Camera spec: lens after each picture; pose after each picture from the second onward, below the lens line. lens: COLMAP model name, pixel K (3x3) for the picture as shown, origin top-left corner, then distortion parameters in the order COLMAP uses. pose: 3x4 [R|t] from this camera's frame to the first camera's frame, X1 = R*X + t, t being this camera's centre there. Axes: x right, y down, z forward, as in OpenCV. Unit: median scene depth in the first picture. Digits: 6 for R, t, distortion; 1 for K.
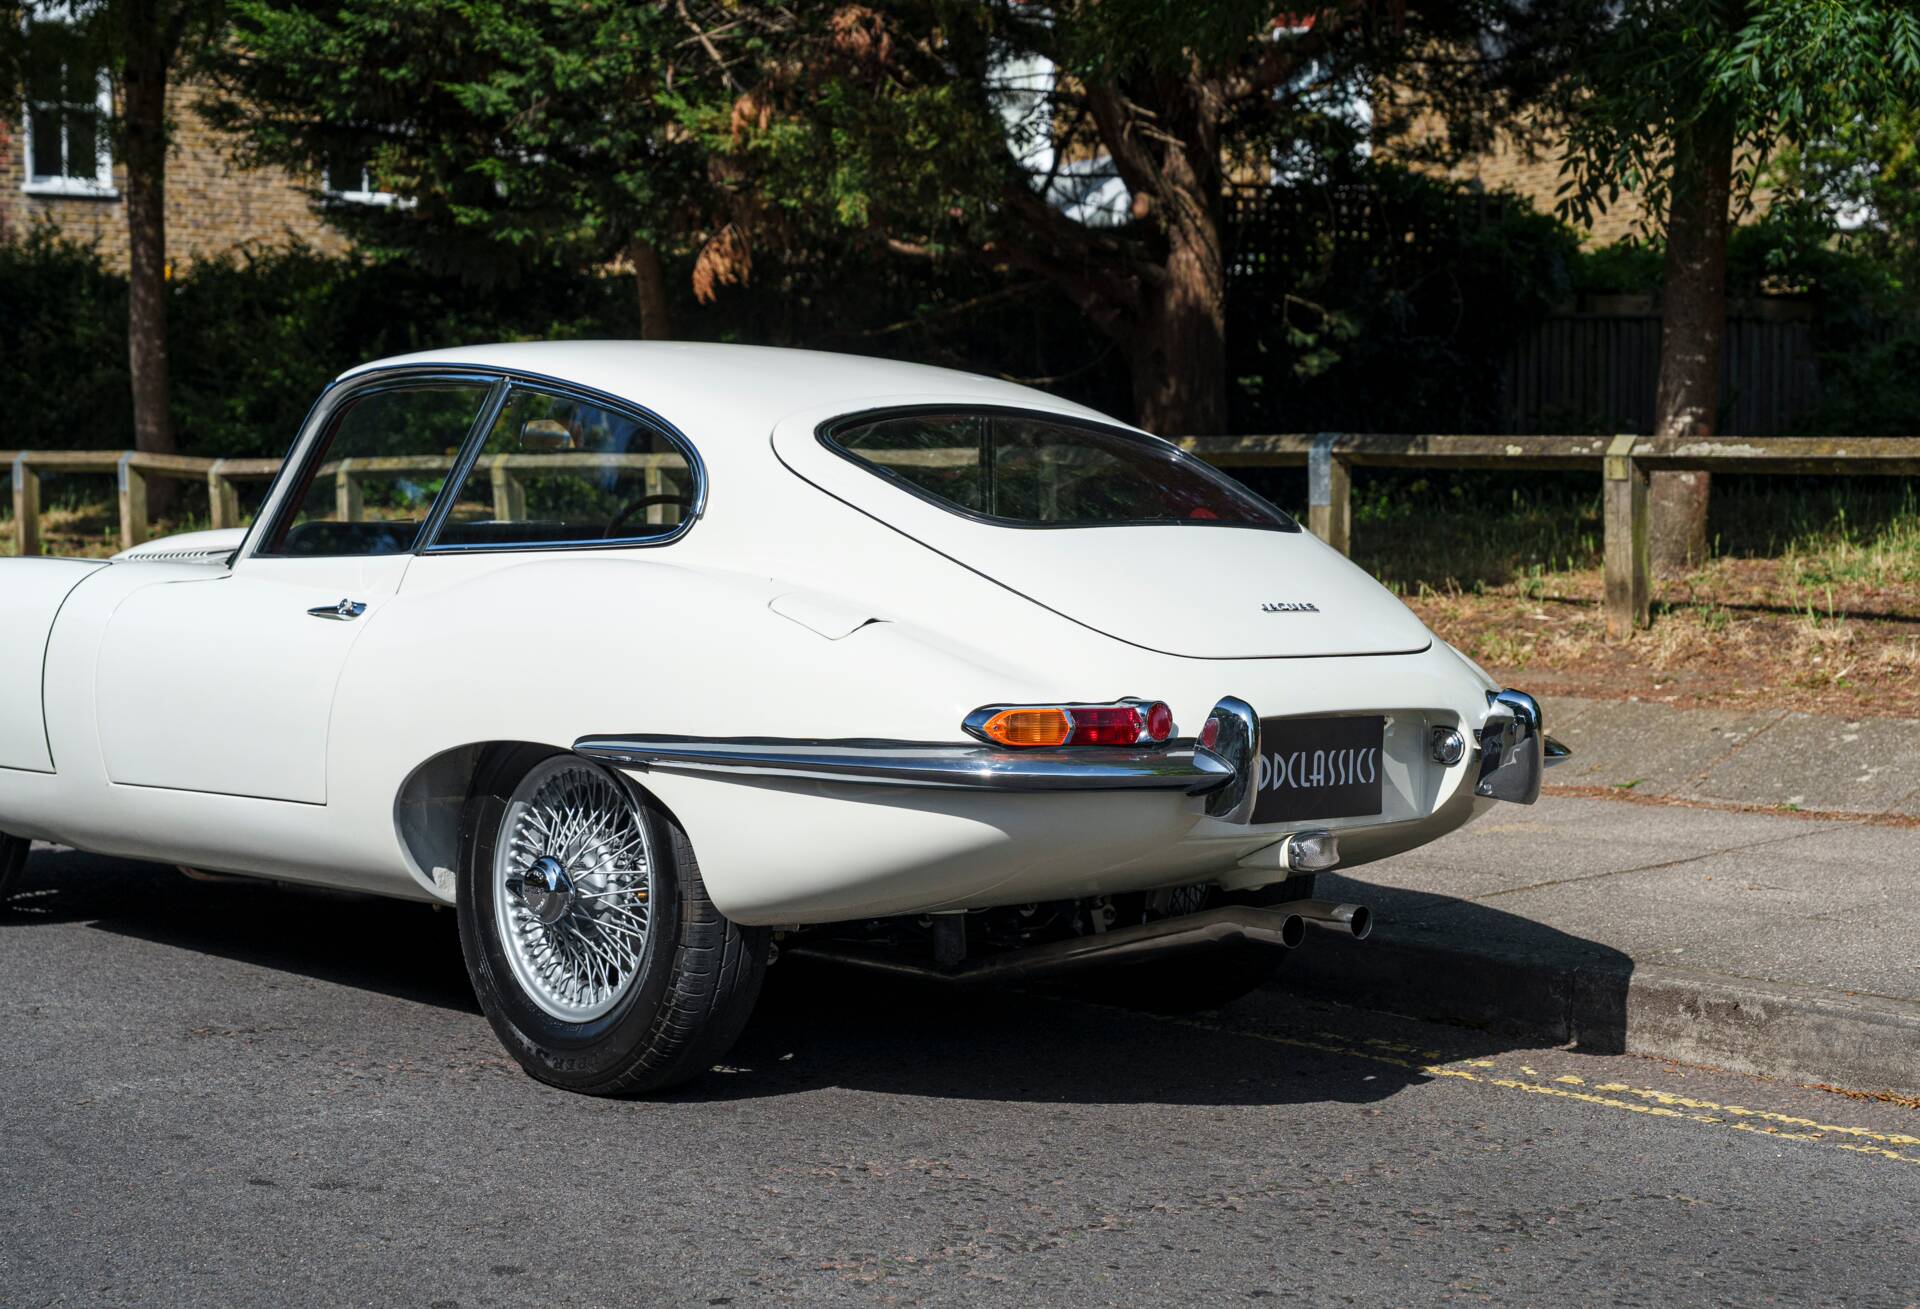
lens RADIAL K [[2905.0, 0, 1040.6], [0, 2905.0, 649.8], [0, 0, 1]] dist [0.018140, 0.079913]
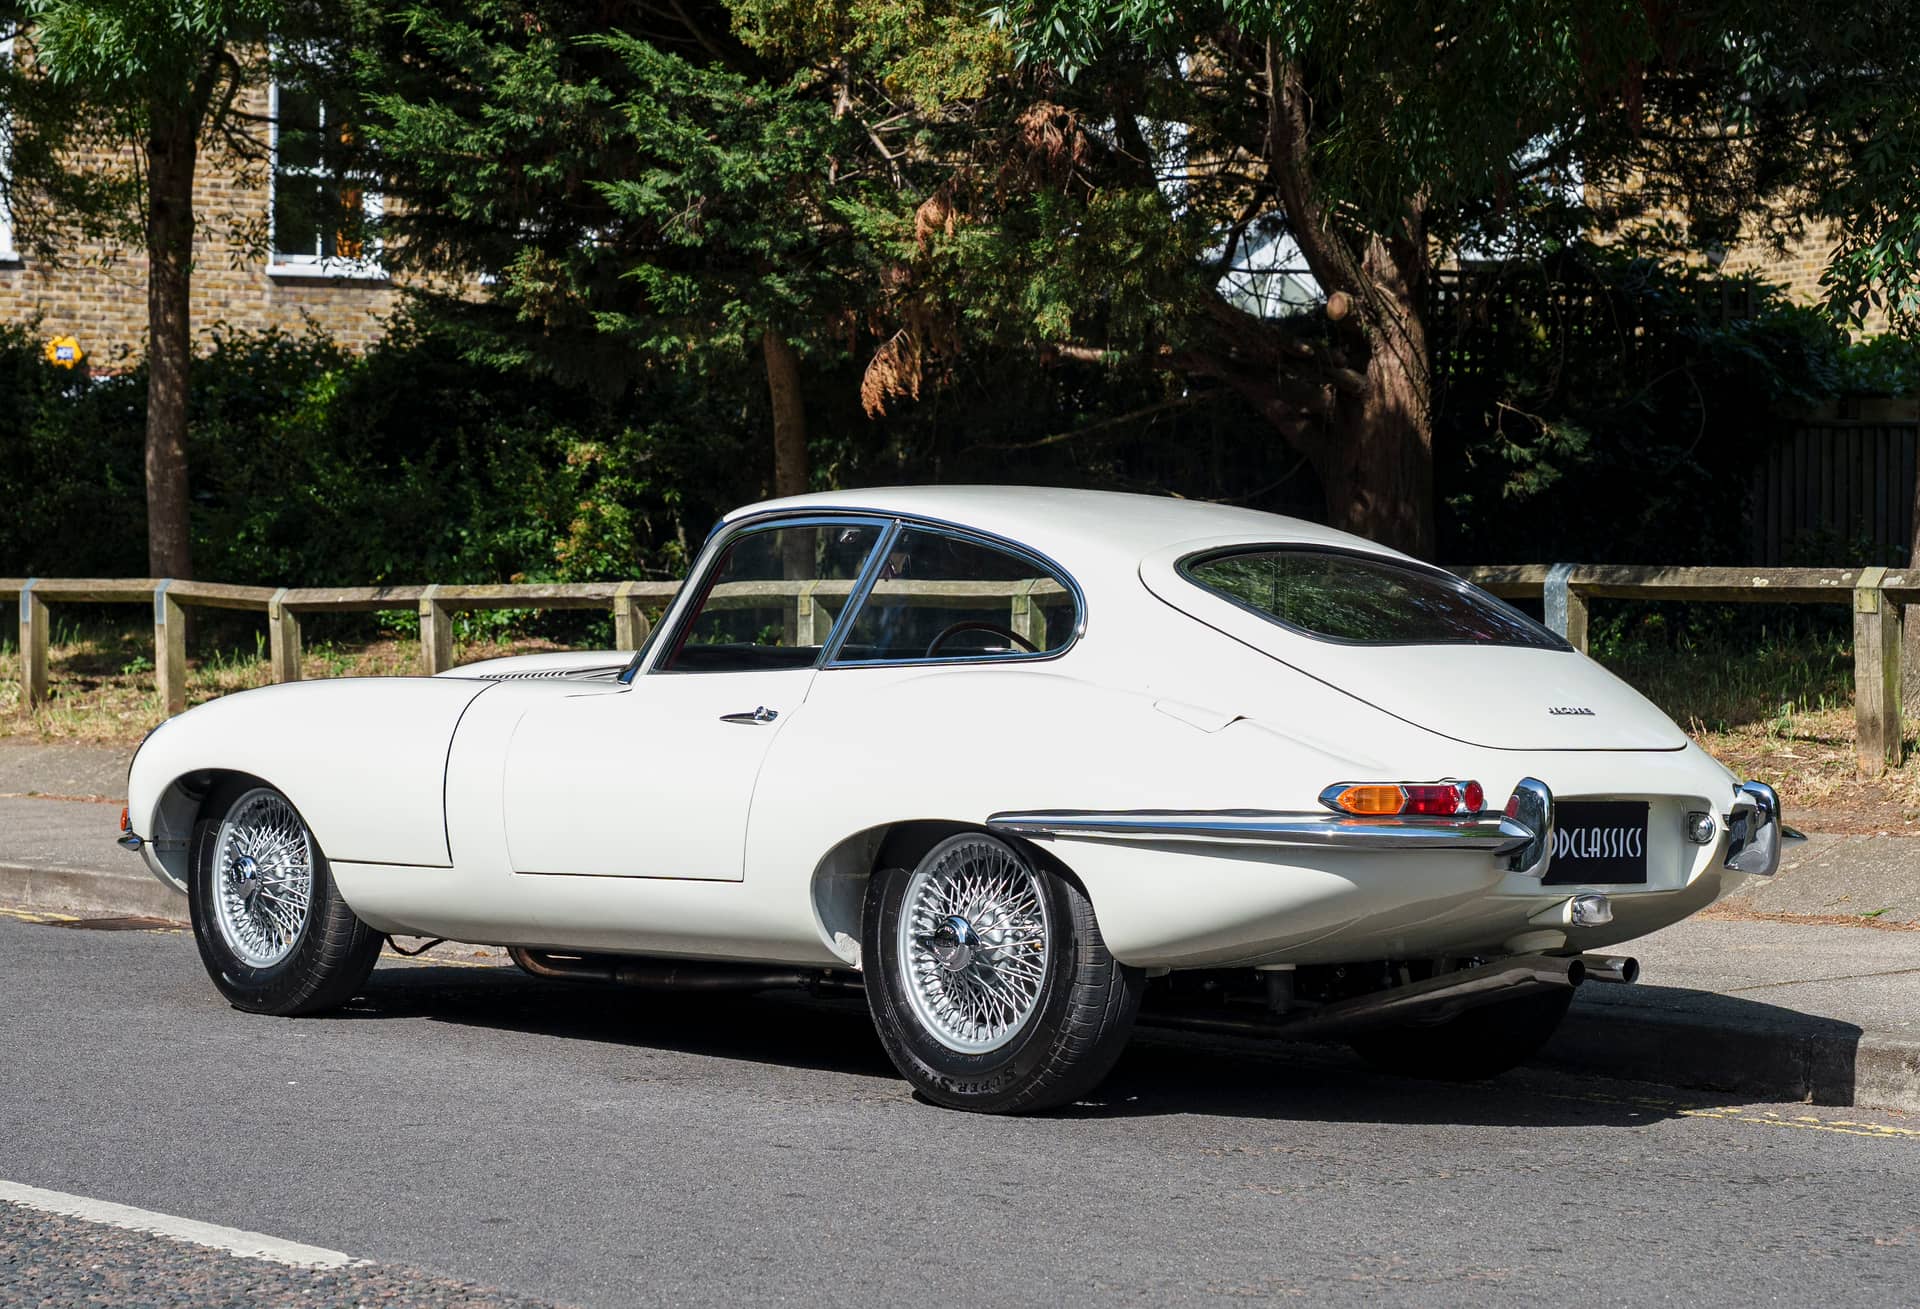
lens RADIAL K [[3977.0, 0, 980.6], [0, 3977.0, 634.0], [0, 0, 1]] dist [0.007749, 0.245335]
pose [[0.999397, 0.003231, -0.034564, -0.051271], [-0.005104, 0.998515, -0.054245, 0.022001], [0.034338, 0.054389, 0.997929, -0.333175]]
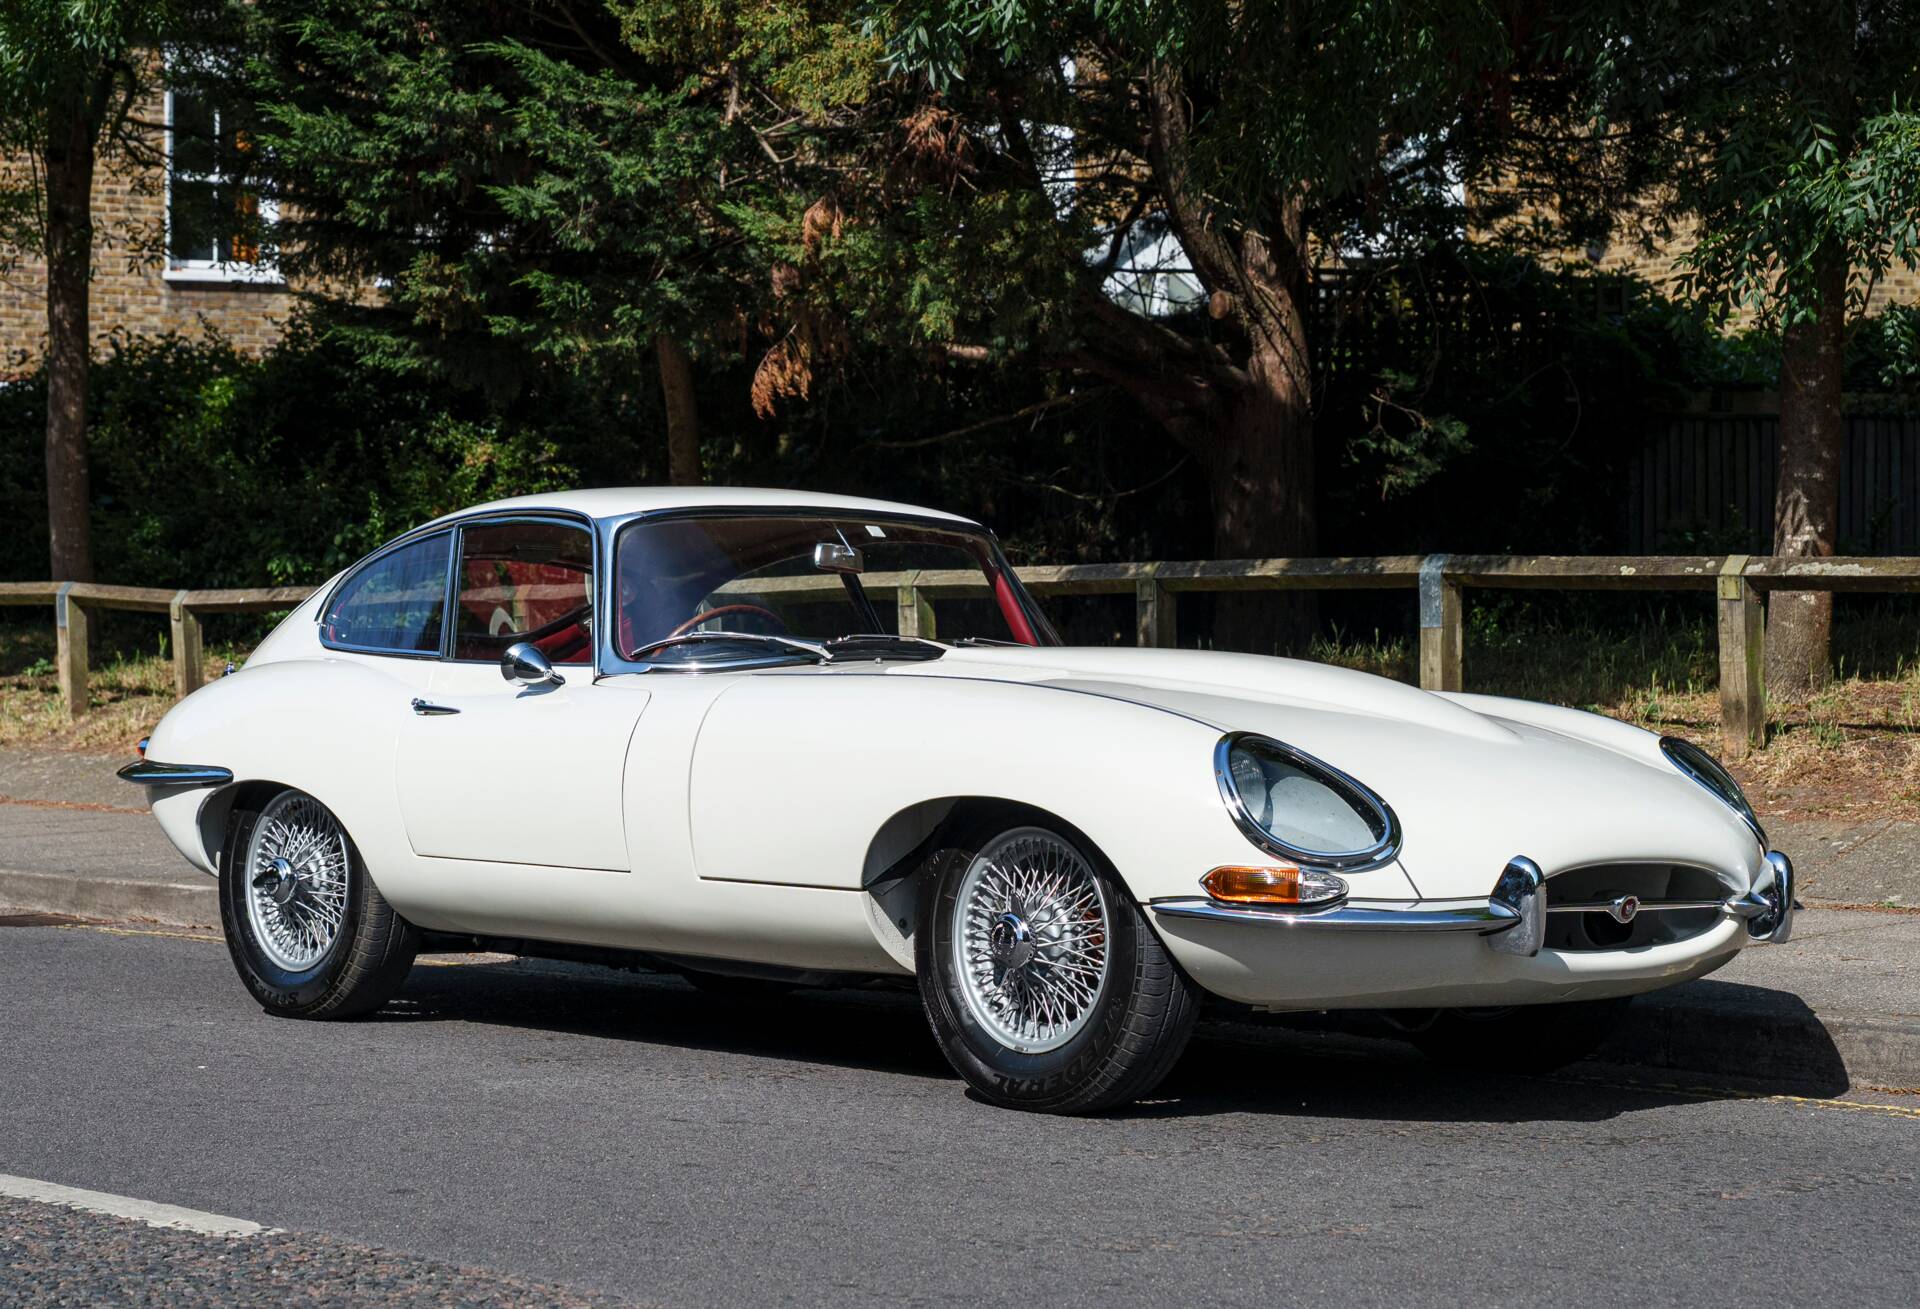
lens RADIAL K [[3944.4, 0, 960.0], [0, 3944.4, 654.5], [0, 0, 1]] dist [0.045079, -0.142694]
pose [[0.999893, -0.005302, -0.013616, -0.048082], [0.004638, 0.998820, -0.048352, 0.024619], [0.013856, 0.048284, 0.998738, -0.355889]]
